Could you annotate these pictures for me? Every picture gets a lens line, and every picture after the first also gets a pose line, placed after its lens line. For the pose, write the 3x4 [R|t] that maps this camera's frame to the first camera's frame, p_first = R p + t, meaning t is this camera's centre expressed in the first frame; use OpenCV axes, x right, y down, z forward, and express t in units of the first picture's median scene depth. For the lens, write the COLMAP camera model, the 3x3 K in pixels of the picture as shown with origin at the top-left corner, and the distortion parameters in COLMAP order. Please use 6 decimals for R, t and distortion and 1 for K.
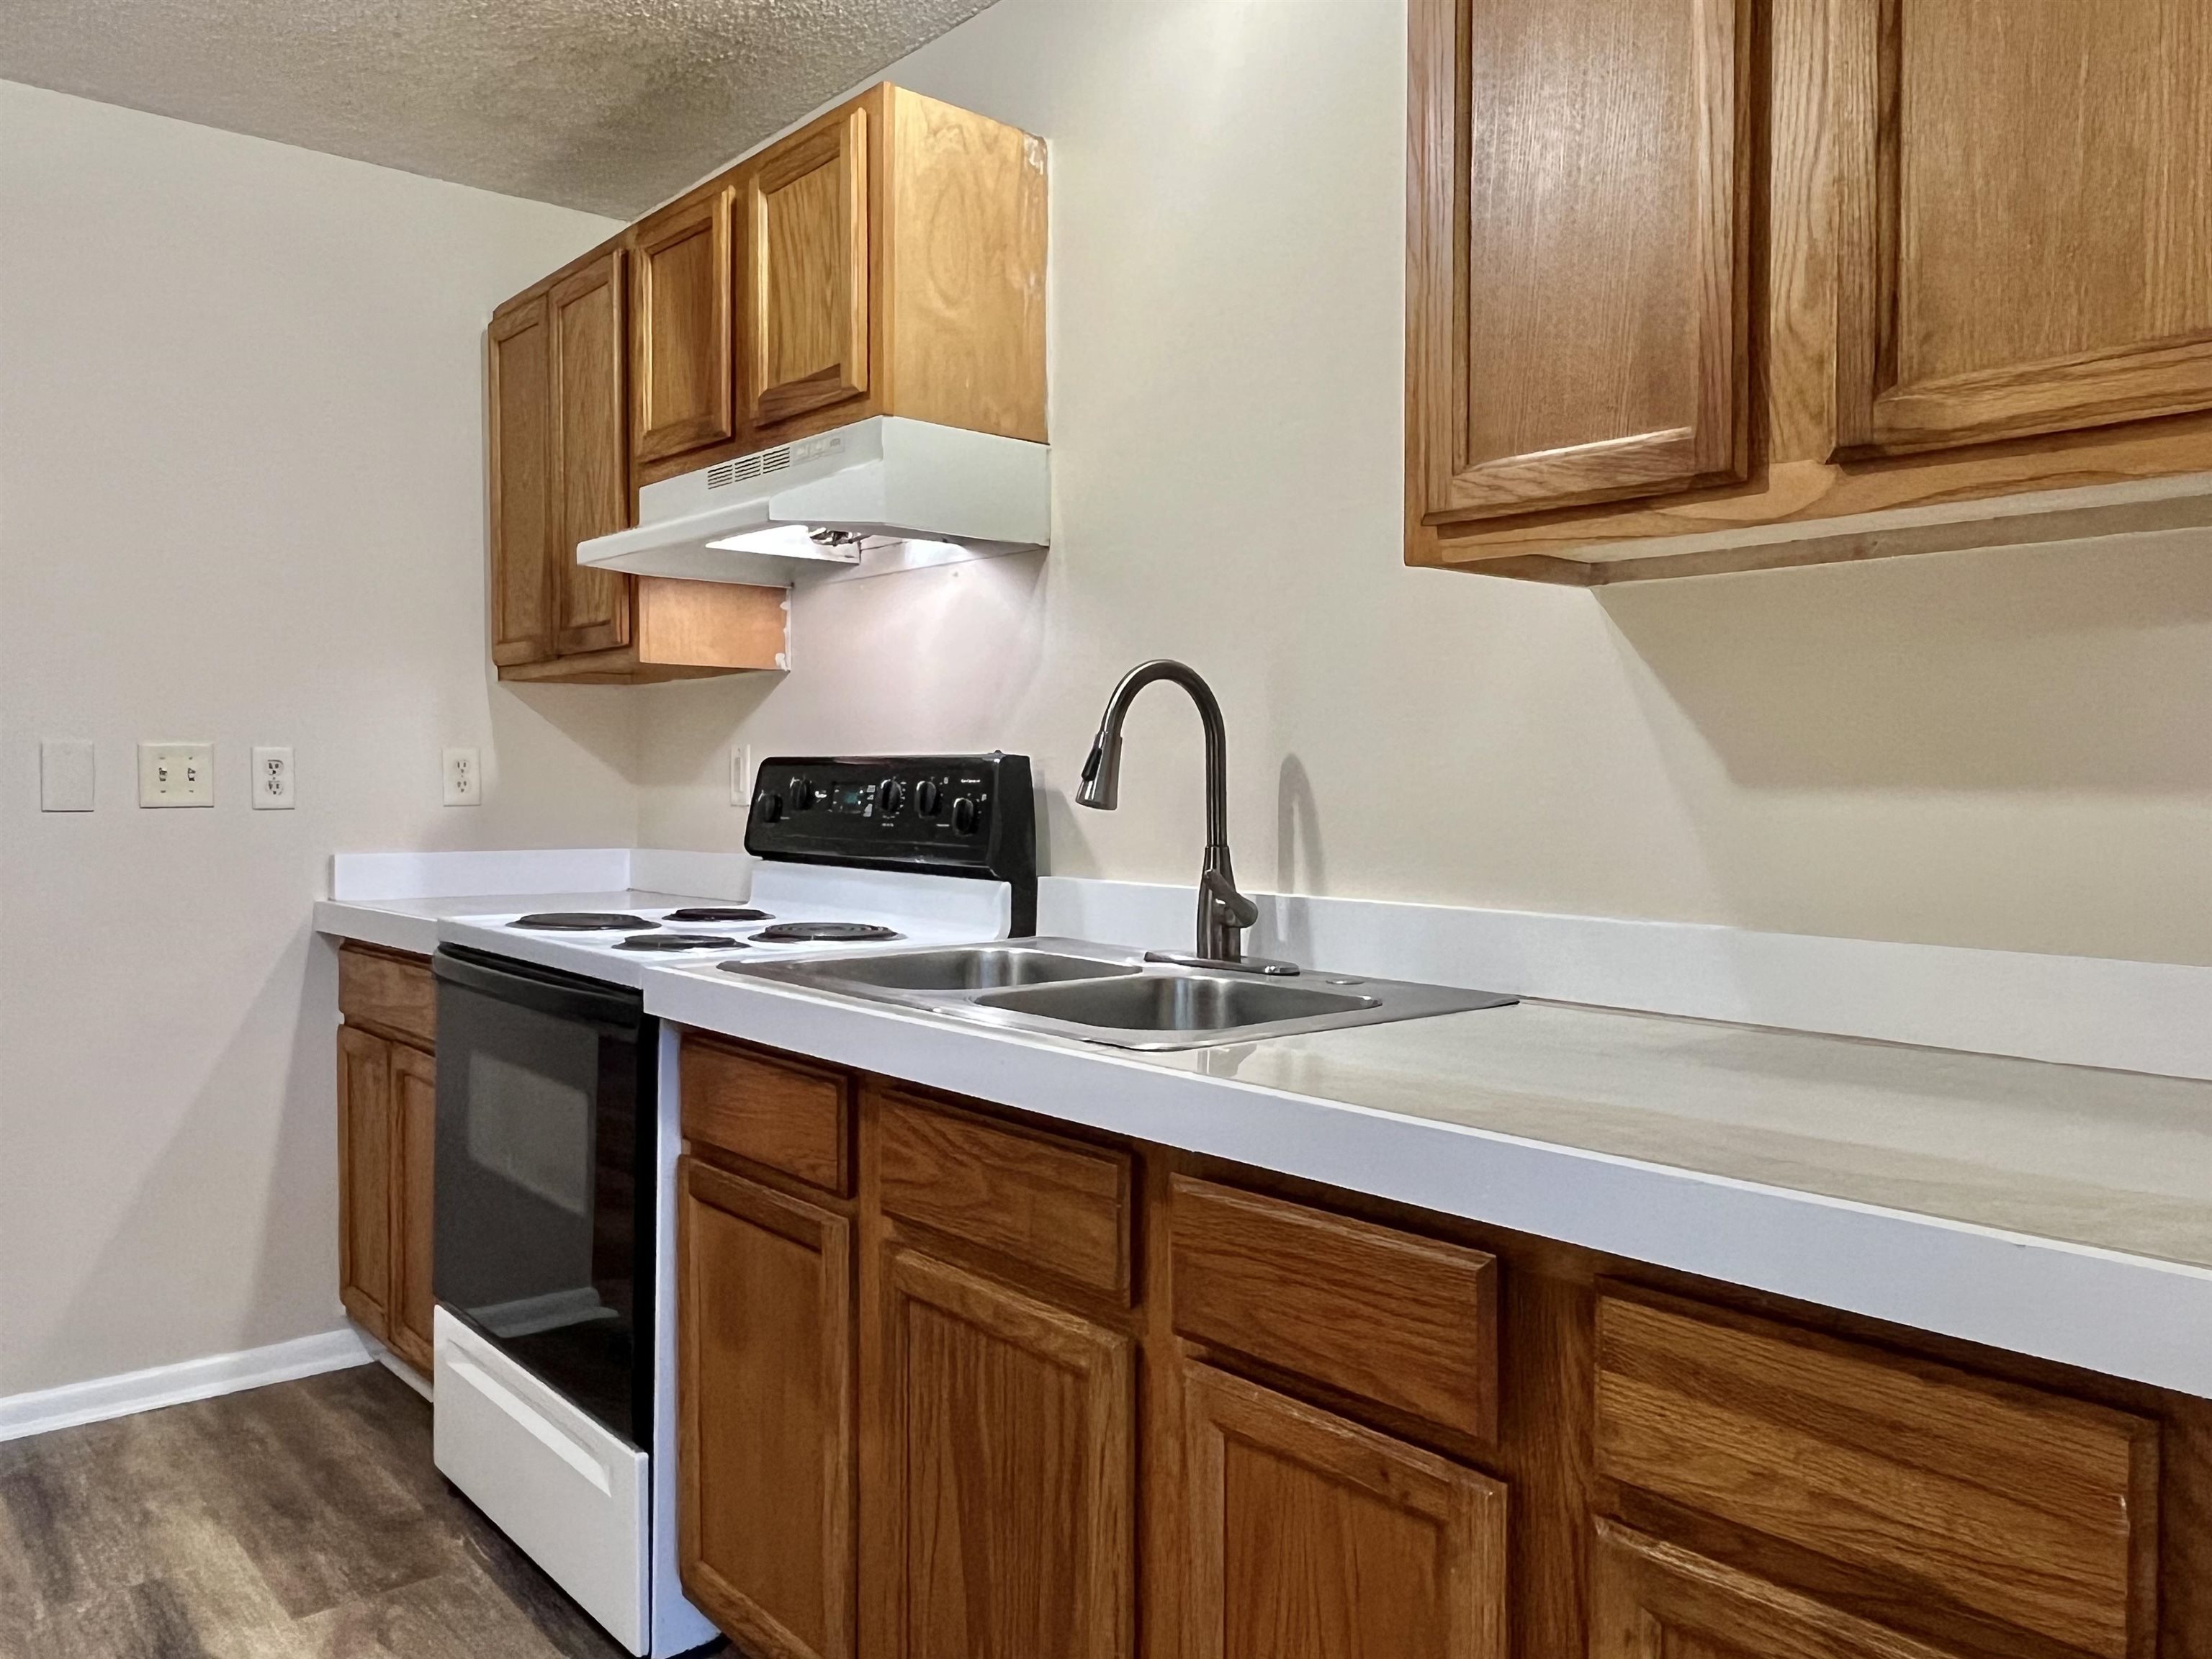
lens RADIAL K [[1620.1, 0, 1105.2], [0, 1620.1, 821.3], [0, 0, 1]] dist [-0.001563, -0.005226]
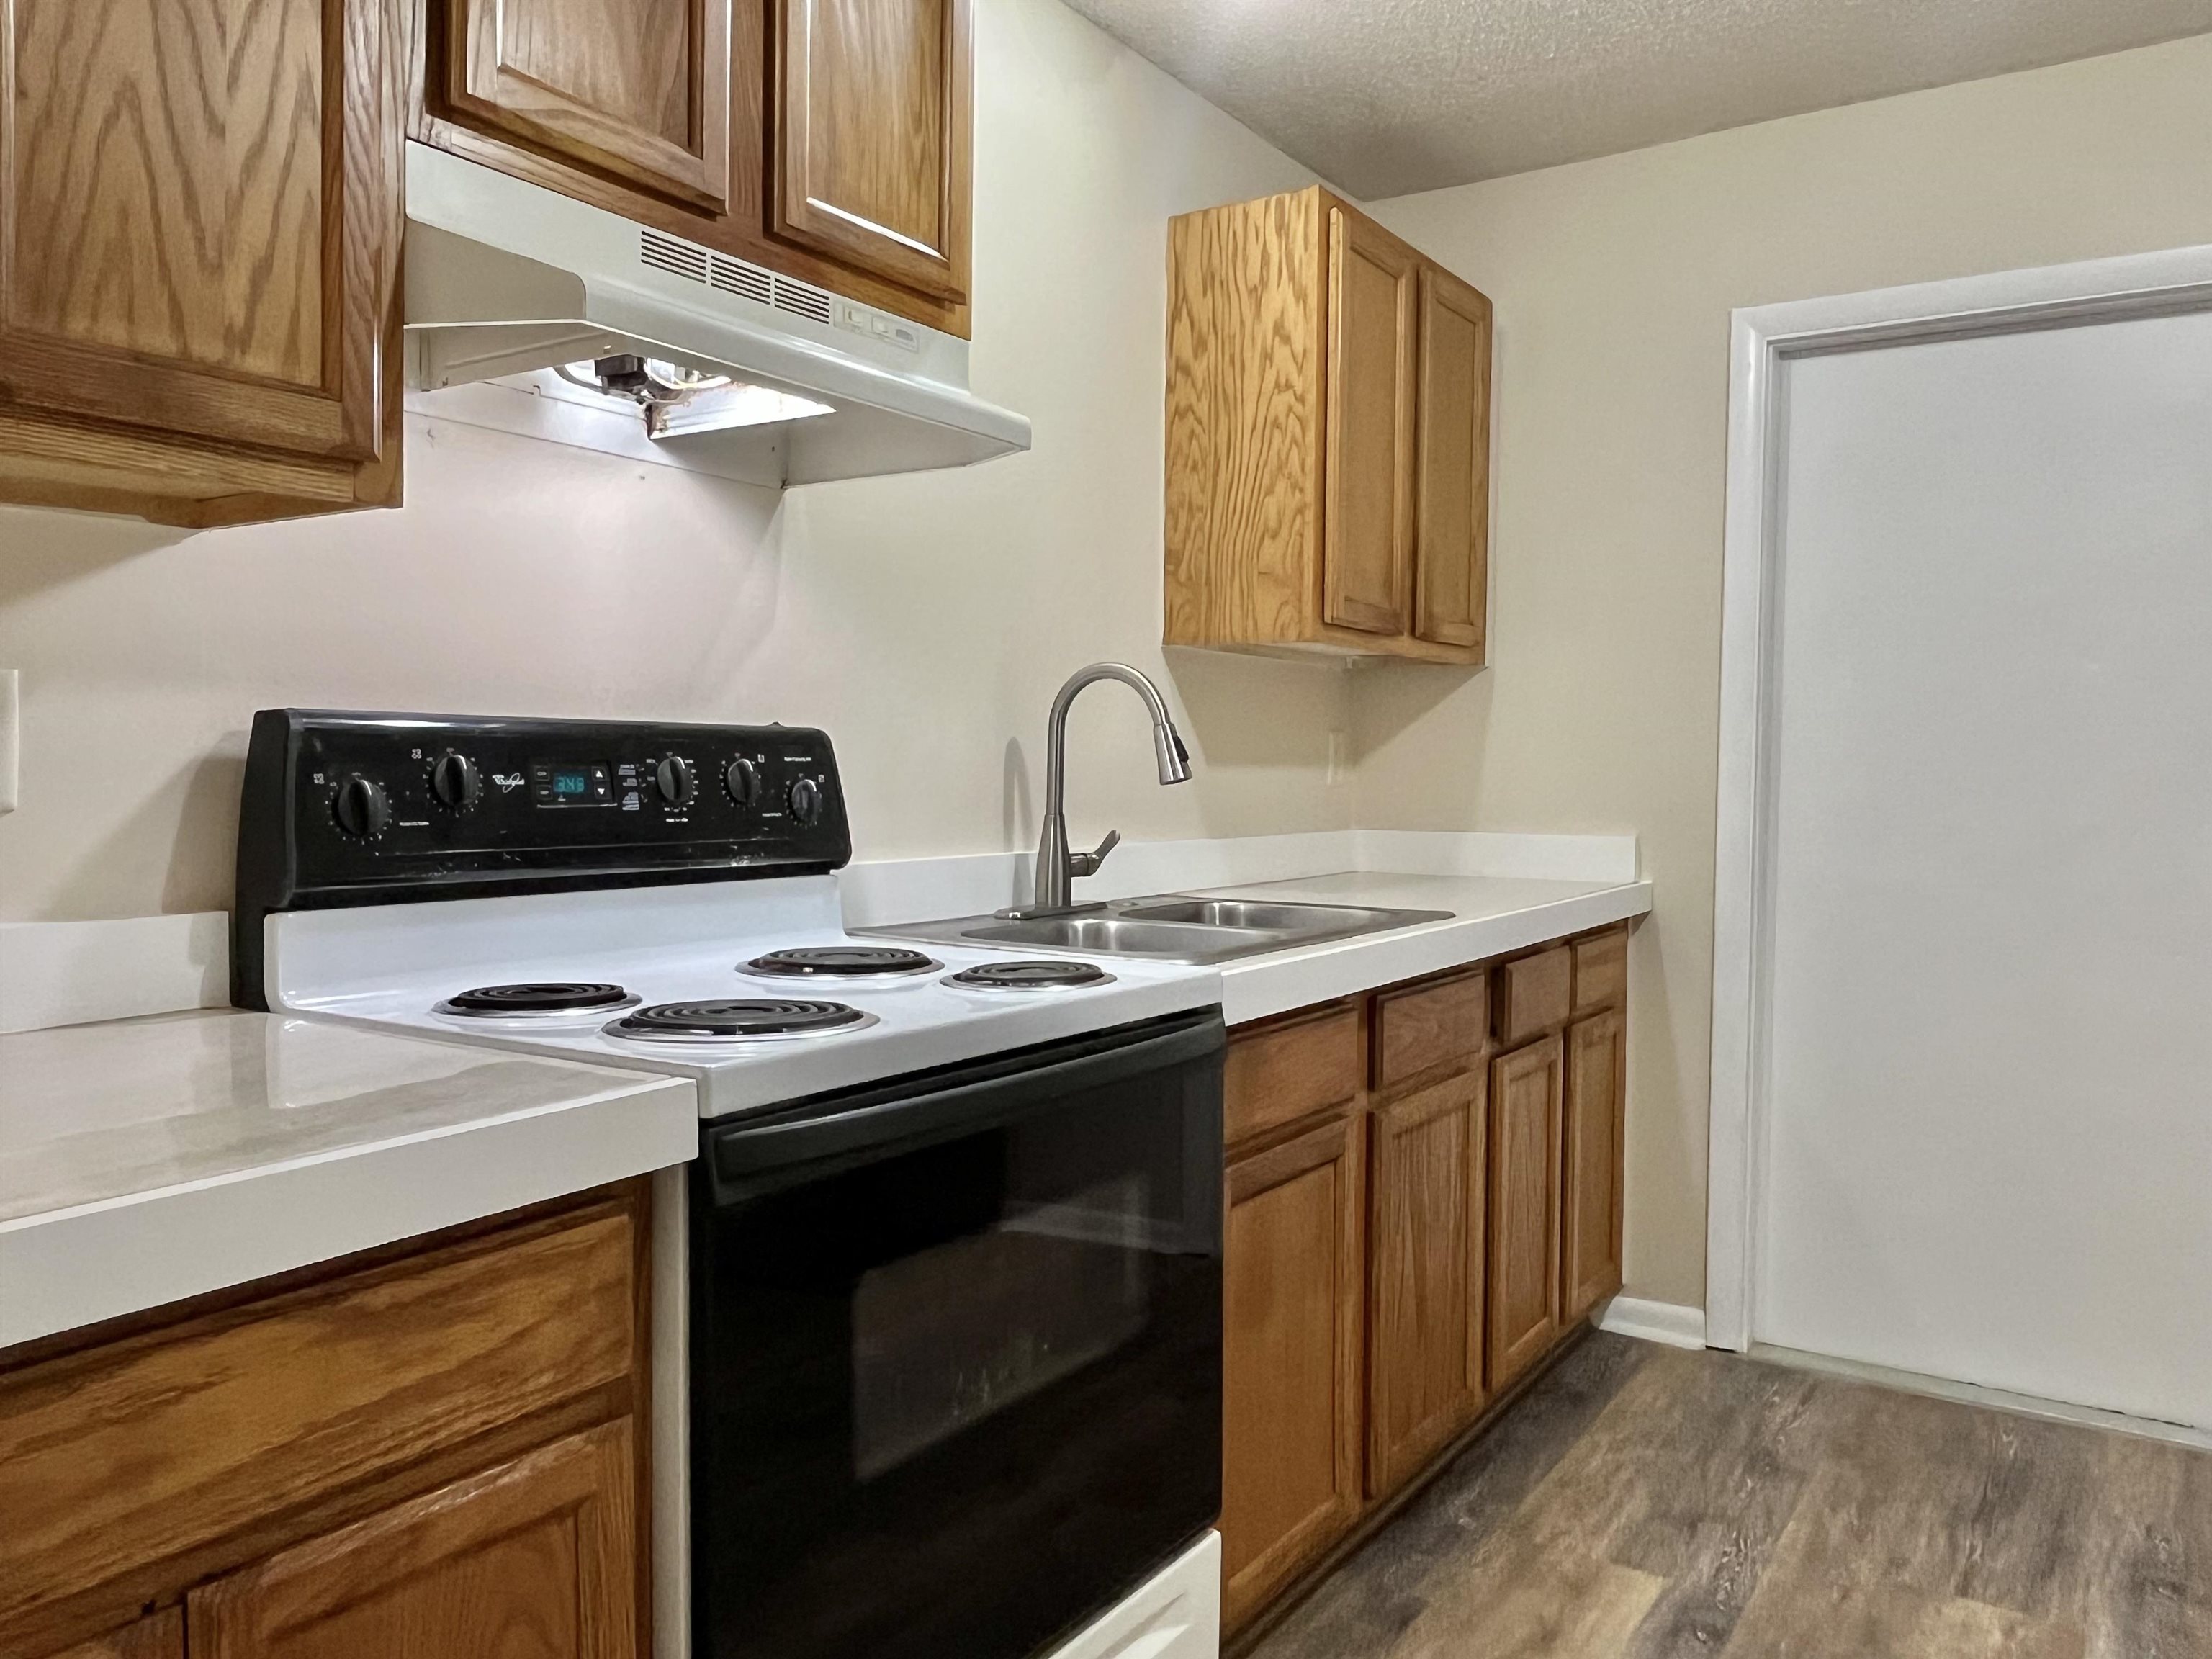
lens RADIAL K [[1620.1, 0, 1088.7], [0, 1620.1, 810.3], [0, 0, 1]] dist [-0.001563, -0.005226]
pose [[-0.266183, -0.030834, 0.963429, -0.896659], [0.016894, 0.999185, 0.036646, -0.025946], [-0.963774, 0.026031, -0.265445, 1.047671]]
